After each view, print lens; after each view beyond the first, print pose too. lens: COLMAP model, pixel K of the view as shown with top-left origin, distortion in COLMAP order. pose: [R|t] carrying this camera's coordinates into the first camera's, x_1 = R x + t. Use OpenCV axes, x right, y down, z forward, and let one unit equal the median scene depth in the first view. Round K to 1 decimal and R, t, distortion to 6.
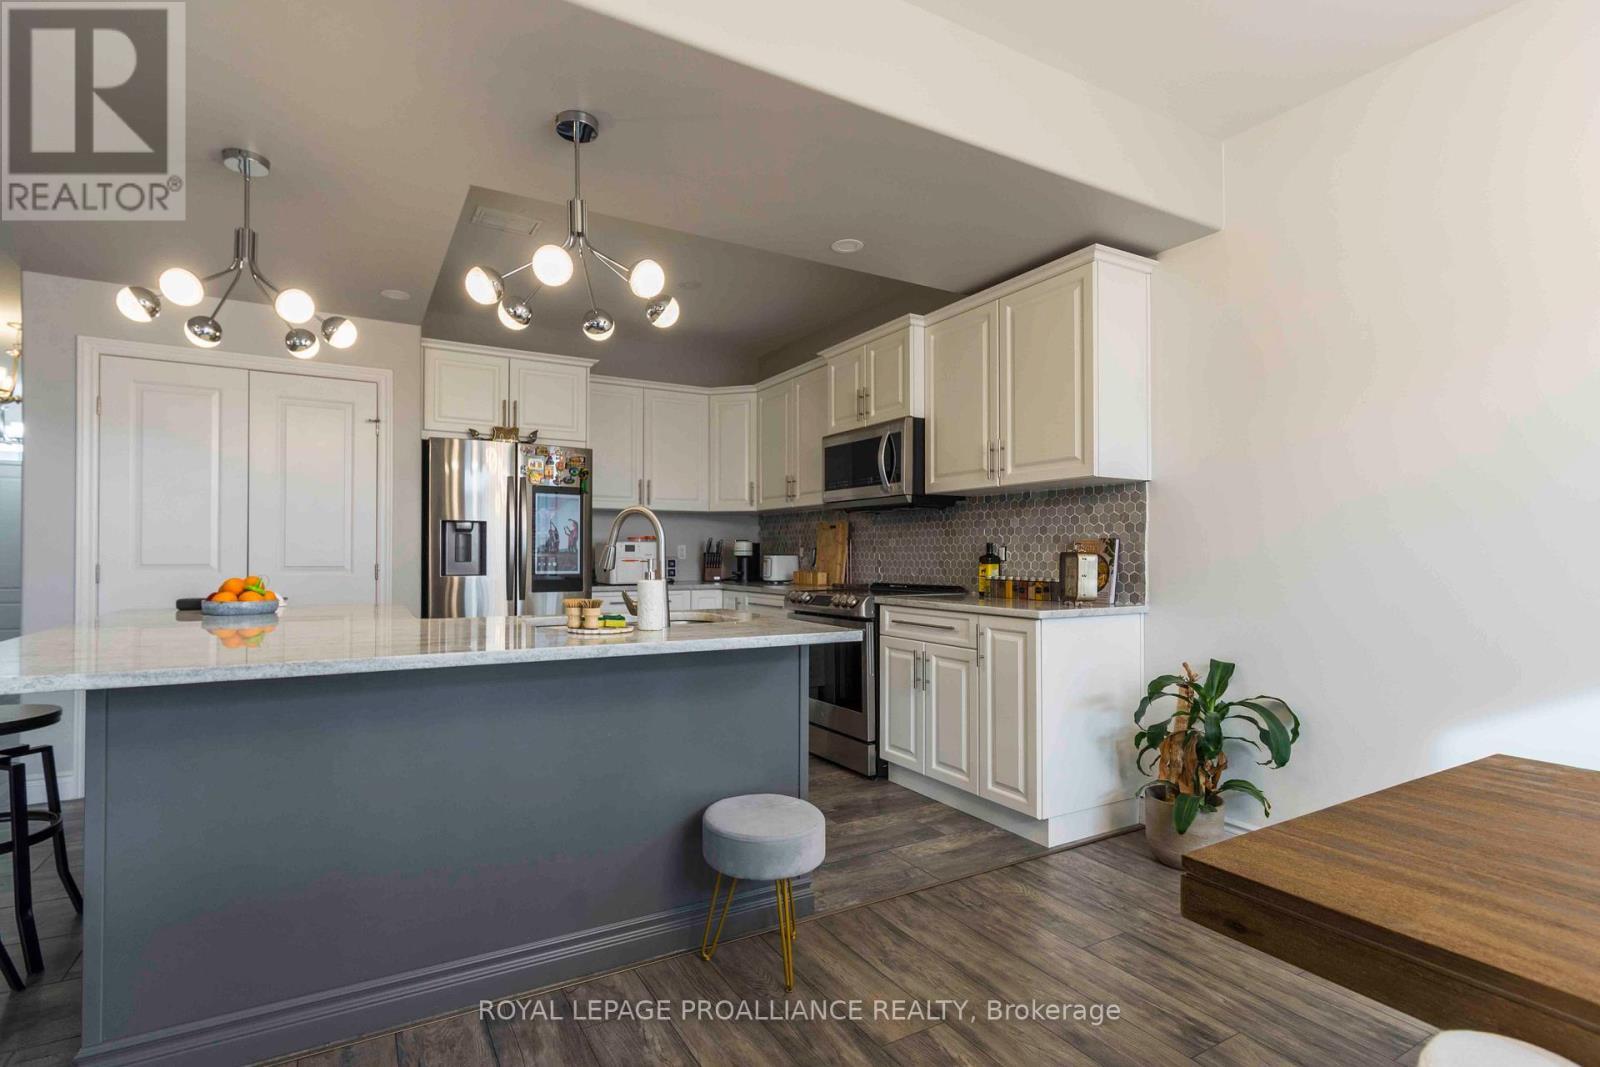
lens RADIAL K [[735.3, 0, 765.2], [0, 735.3, 550.8], [0, 0, 1]] dist [-0.010098, 0.001369]
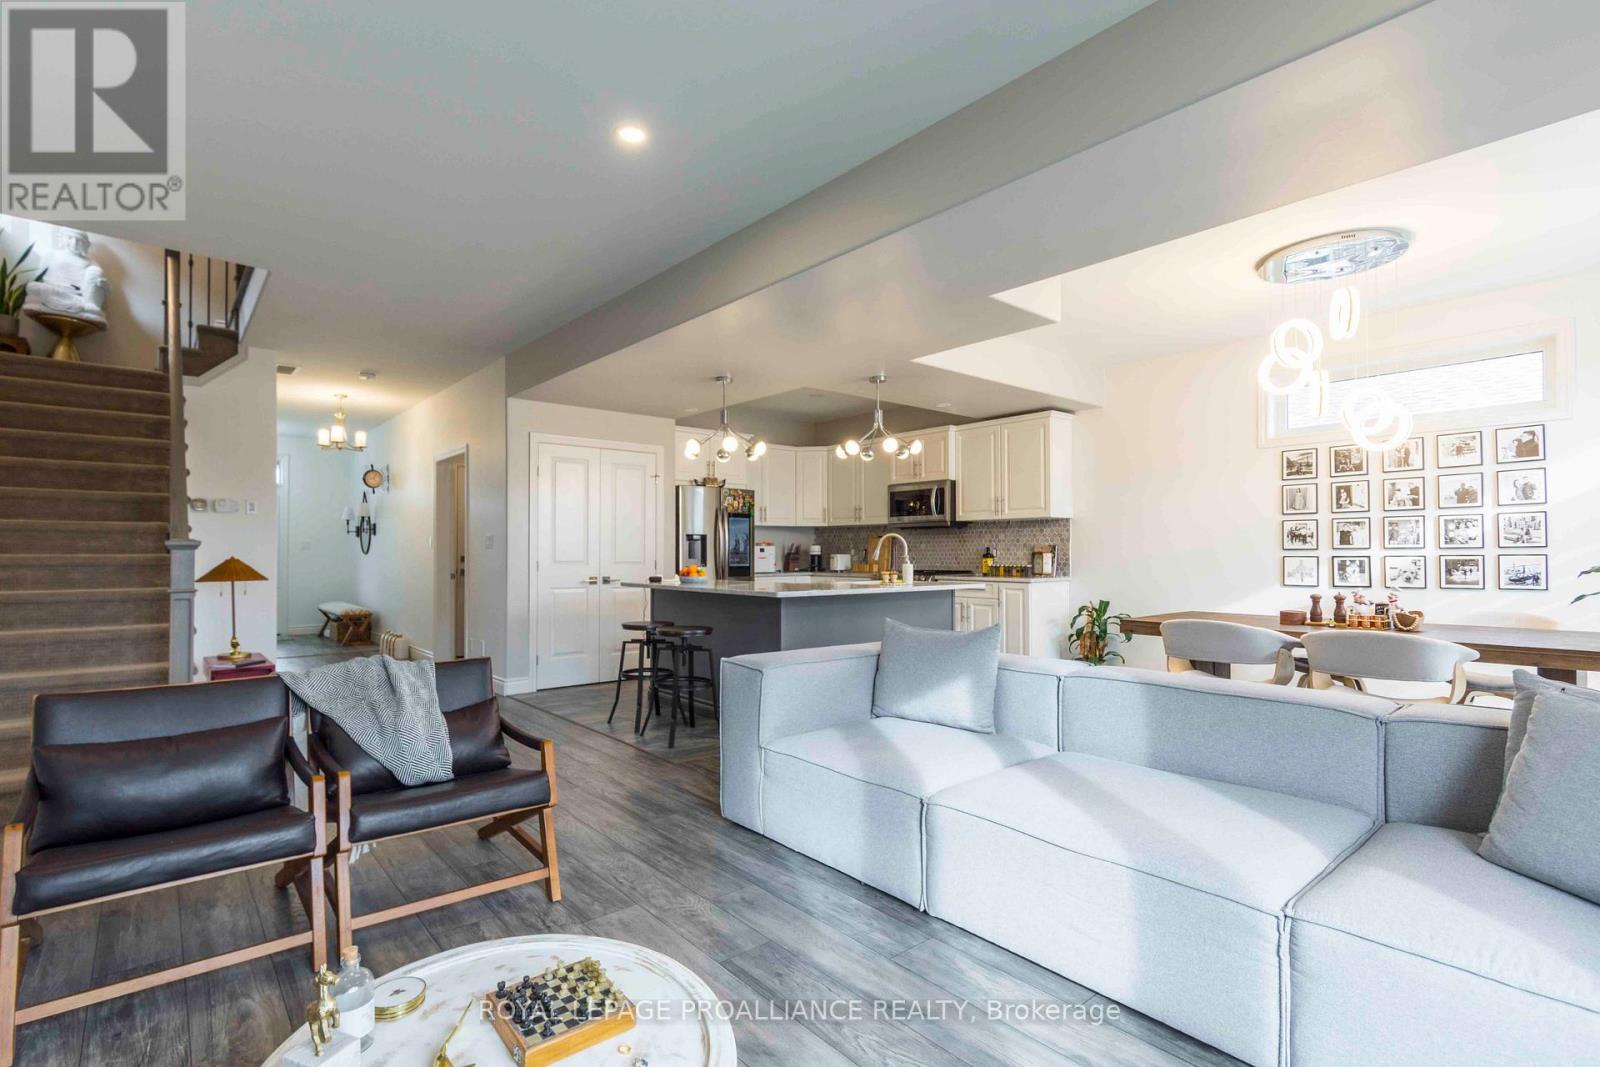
lens RADIAL K [[735.3, 0, 794.9], [0, 735.3, 544.4], [0, 0, 1]] dist [-0.010098, 0.001369]
pose [[0.978899, -0.000737, 0.204341, -0.565765], [0.002371, 0.999967, -0.007753, -0.004146], [-0.204329, 0.008074, 0.978869, -0.746413]]
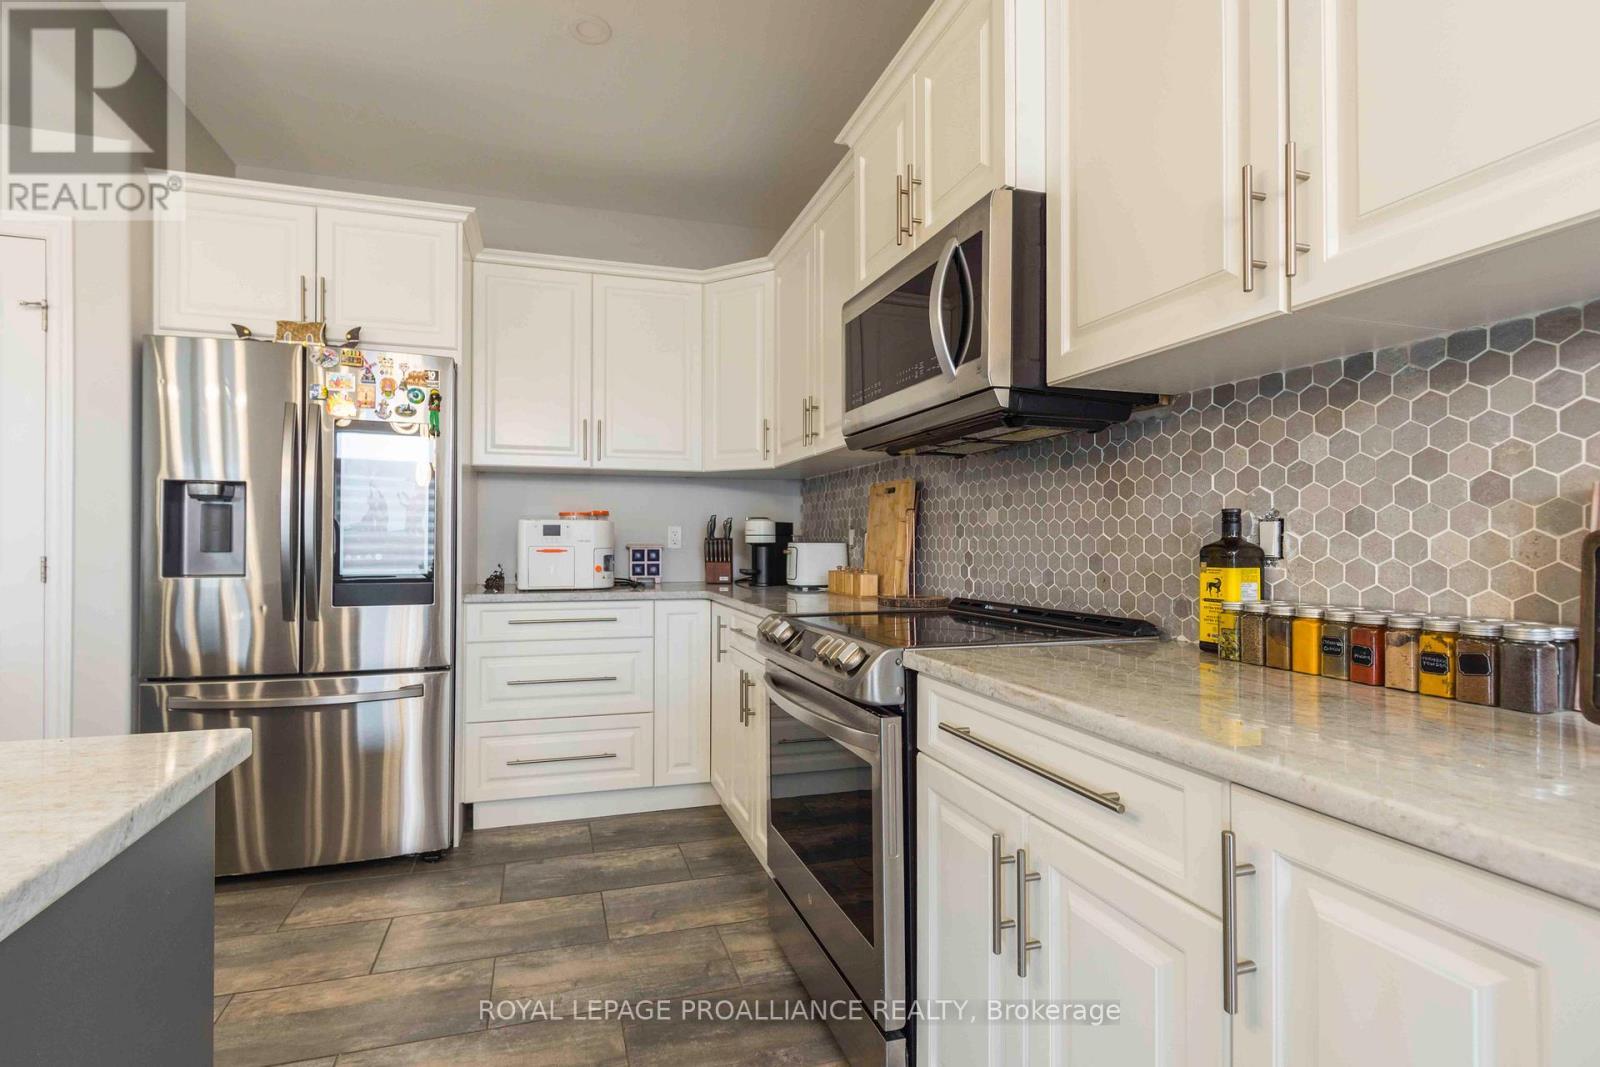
lens RADIAL K [[735.3, 0, 762.9], [0, 735.3, 533.9], [0, 0, 1]] dist [-0.010098, 0.001369]
pose [[0.975829, 0.000344, -0.218537, 0.156173], [-0.001721, 0.999980, -0.006110, 0.004165], [0.218531, 0.006338, 0.975809, 0.588859]]
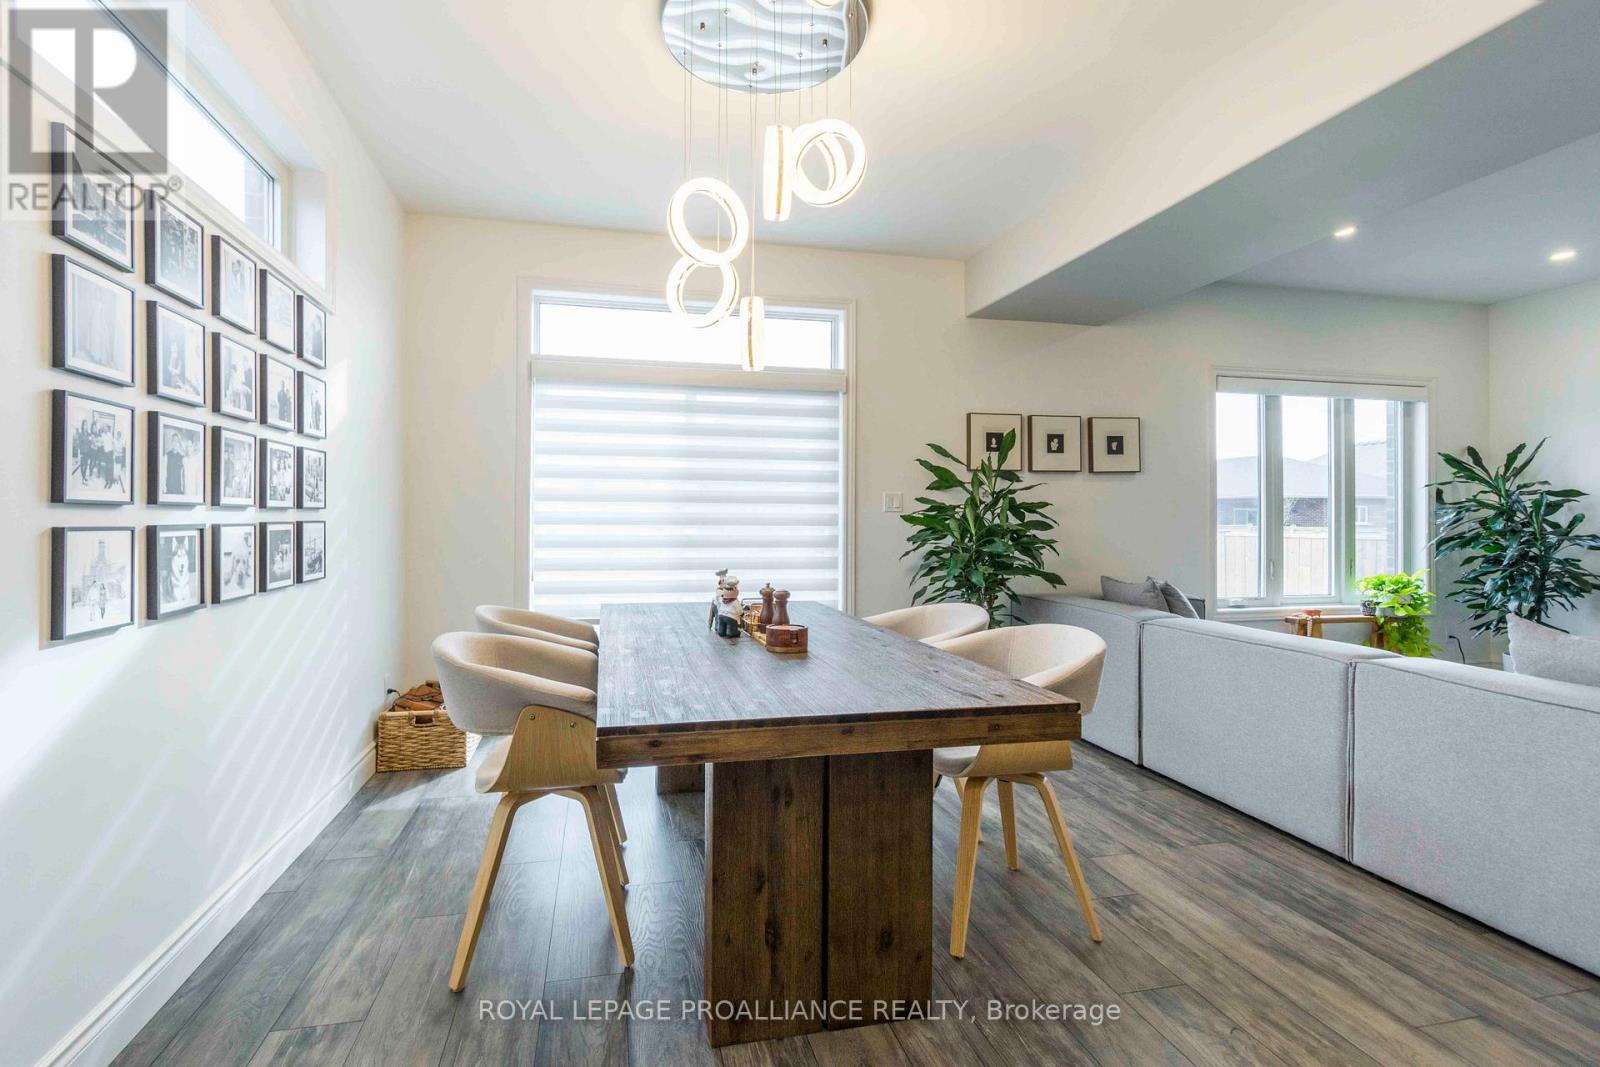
lens RADIAL K [[735.3, 0, 769.5], [0, 735.3, 513.3], [0, 0, 1]] dist [-0.010098, 0.001369]
pose [[-0.956028, -0.002862, 0.293262, 0.188617], [-0.006031, 0.999933, -0.009903, 0.003894], [-0.293214, -0.011236, -0.955981, 0.676300]]
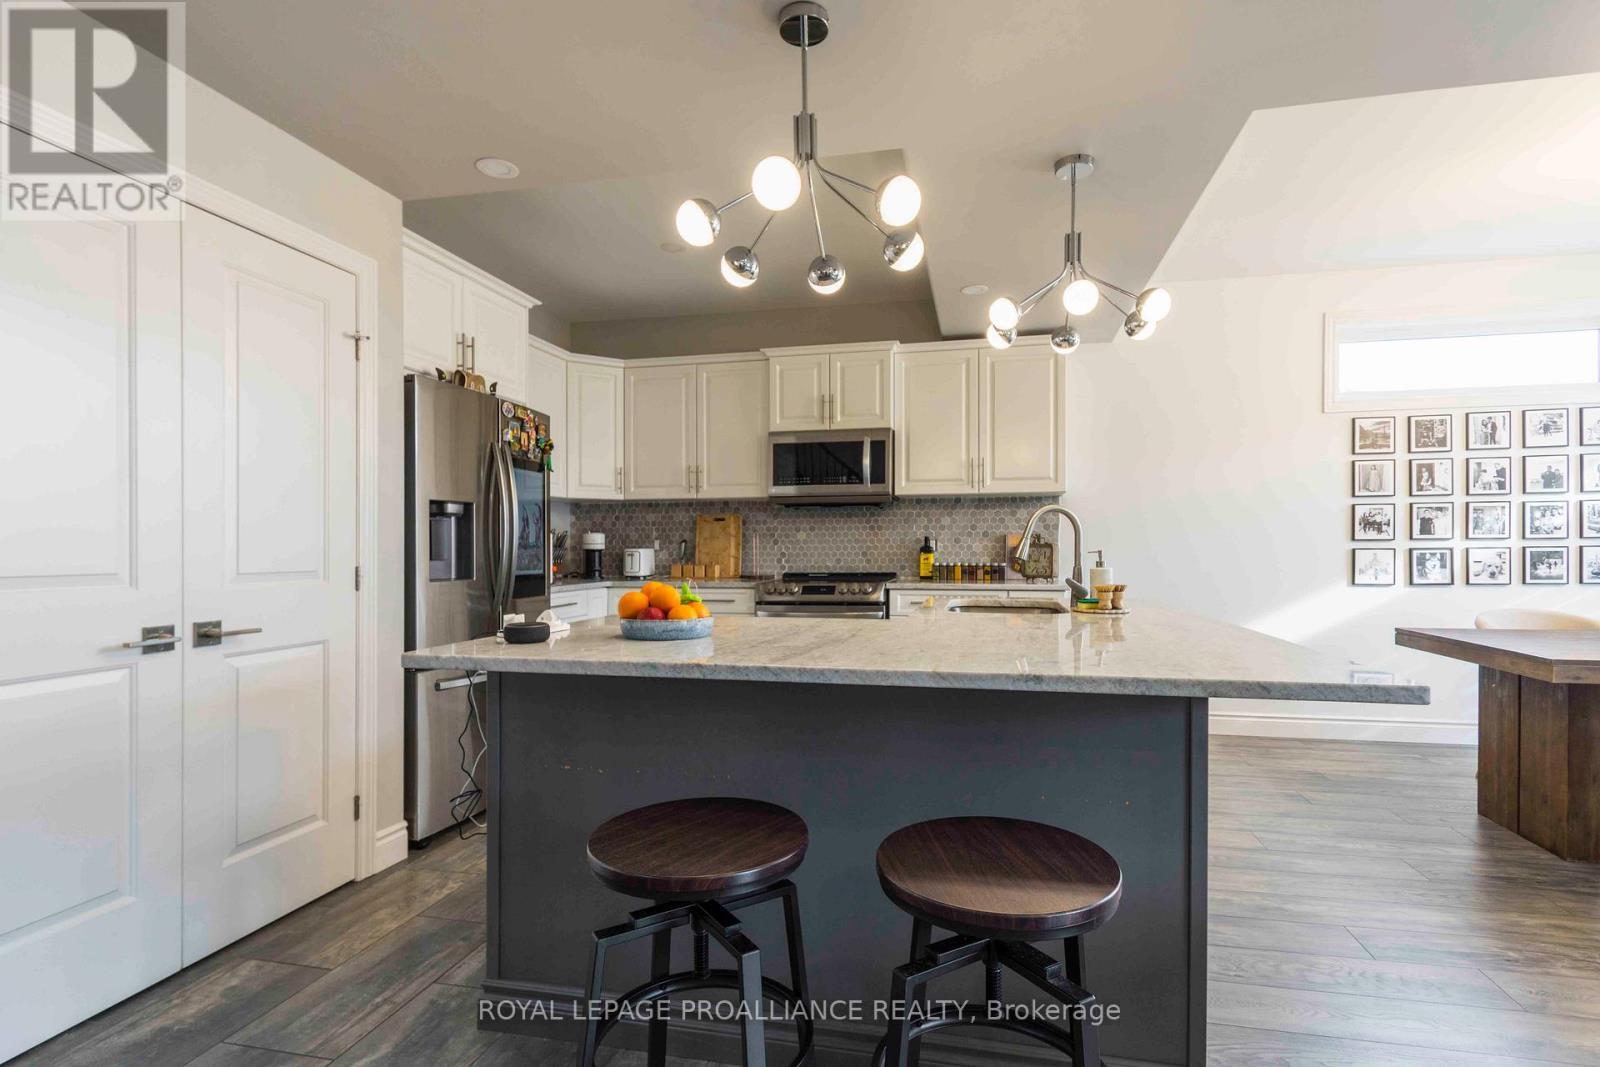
lens RADIAL K [[735.3, 0, 828.5], [0, 735.3, 560.0], [0, 0, 1]] dist [-0.010098, 0.001369]
pose [[0.657050, -0.019599, 0.753592, -0.747231], [0.002279, 0.999709, 0.024013, -0.001408], [-0.753844, -0.014061, 0.656903, 0.301375]]
